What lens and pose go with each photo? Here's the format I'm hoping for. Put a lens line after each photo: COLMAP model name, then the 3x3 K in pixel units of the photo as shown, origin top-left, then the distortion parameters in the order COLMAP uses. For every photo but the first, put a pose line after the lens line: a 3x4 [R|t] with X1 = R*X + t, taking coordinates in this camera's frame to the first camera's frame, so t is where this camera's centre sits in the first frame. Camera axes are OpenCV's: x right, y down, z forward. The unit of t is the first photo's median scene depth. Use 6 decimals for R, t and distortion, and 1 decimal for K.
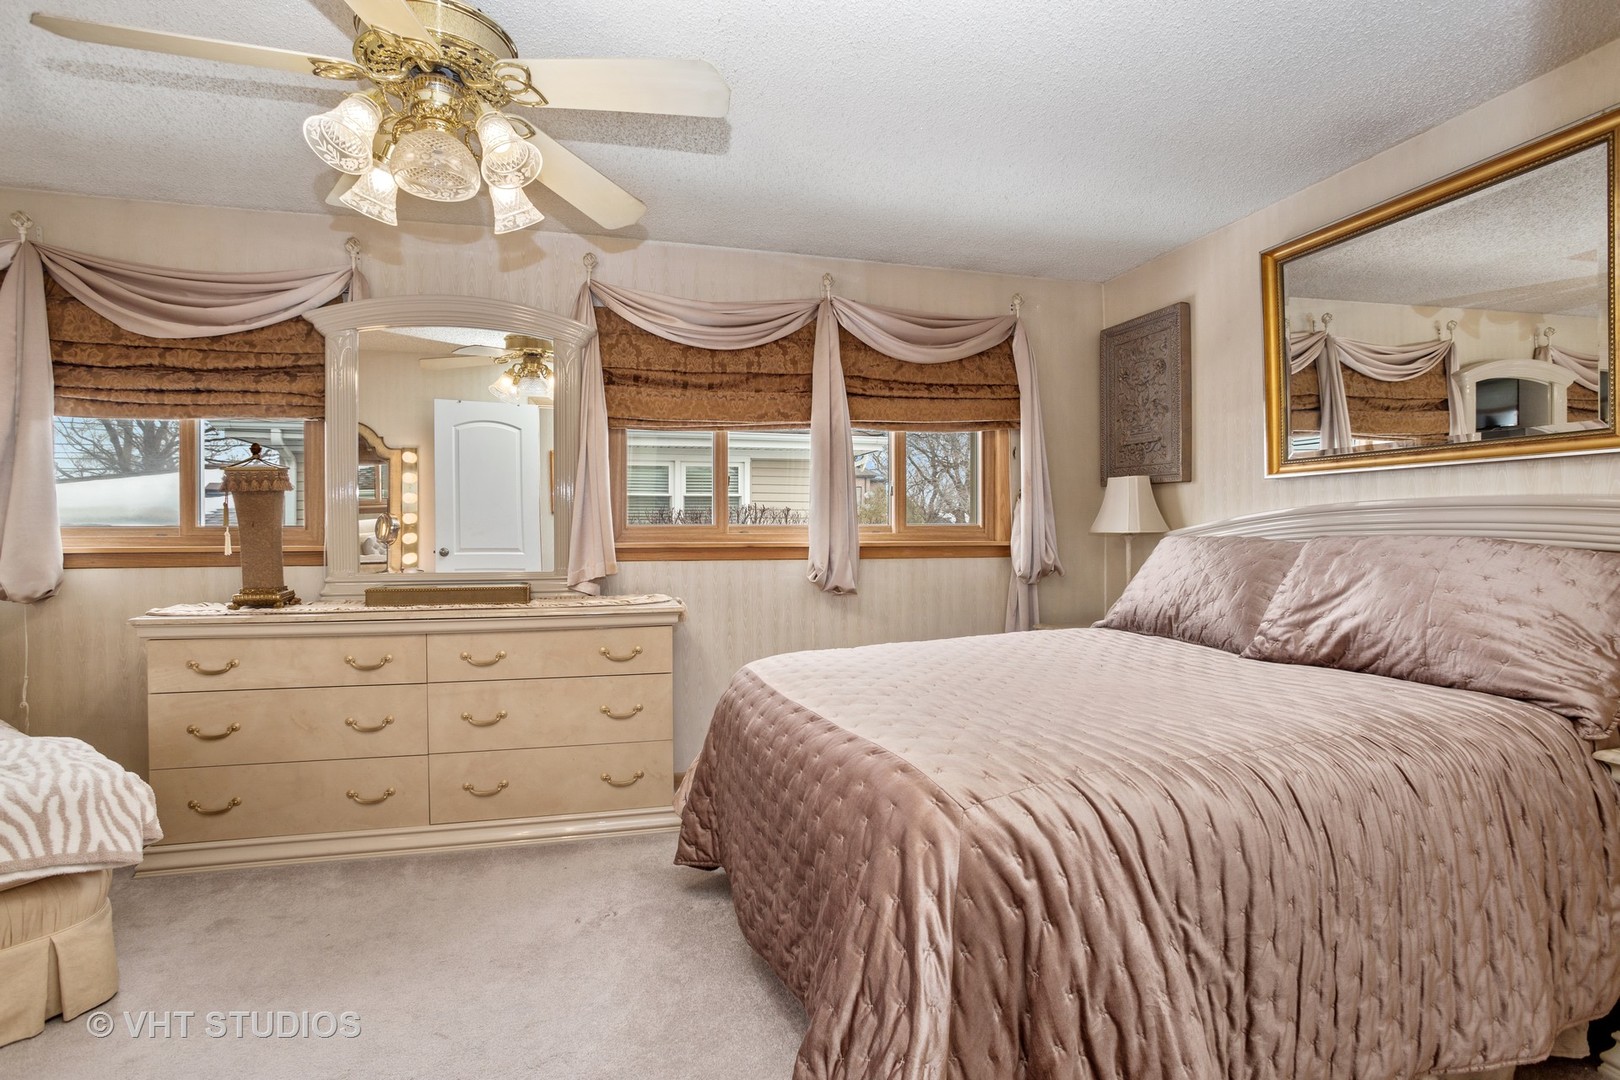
lens RADIAL K [[787.6, 0, 814.4], [0, 787.6, 527.0], [0, 0, 1]] dist [-0.057633, 0.028876]
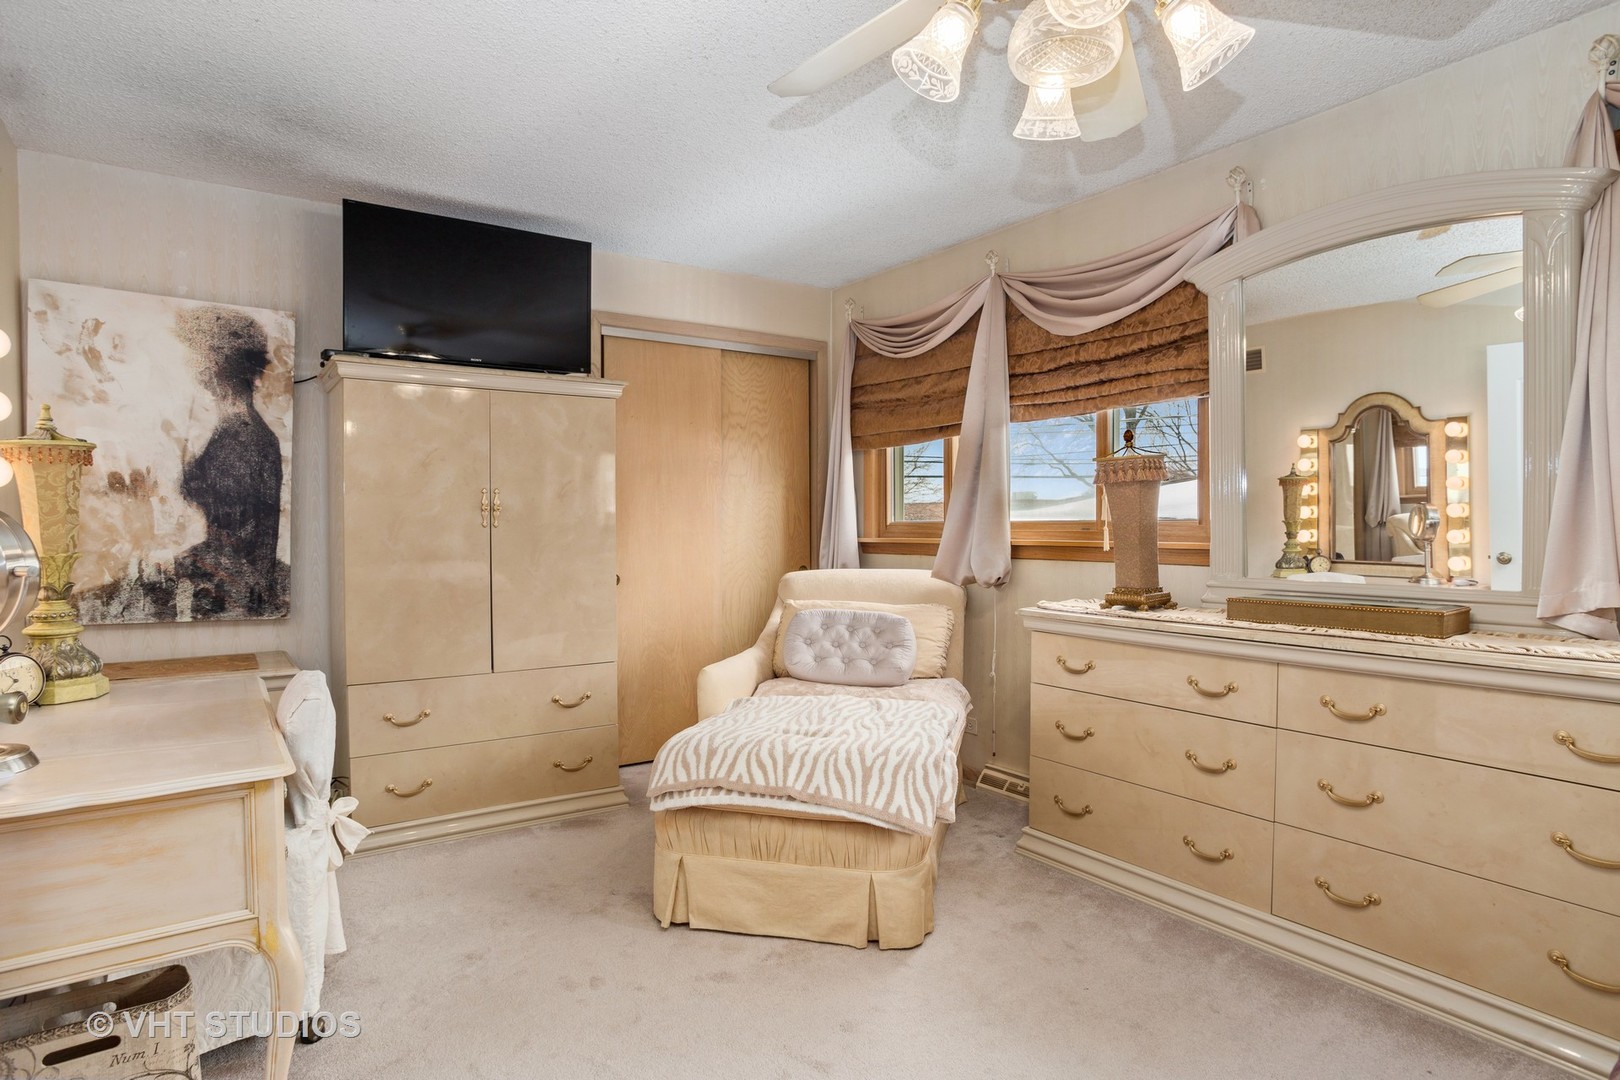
lens RADIAL K [[885.8, 0, 808.6], [0, 885.8, 547.1], [0, 0, 1]] dist [-0.081818, 0.047901]
pose [[0.339930, 0.023684, -0.940152, 0.128053], [0.003489, 0.999644, 0.026444, 0.001982], [0.940444, -0.012270, 0.339727, 0.280267]]
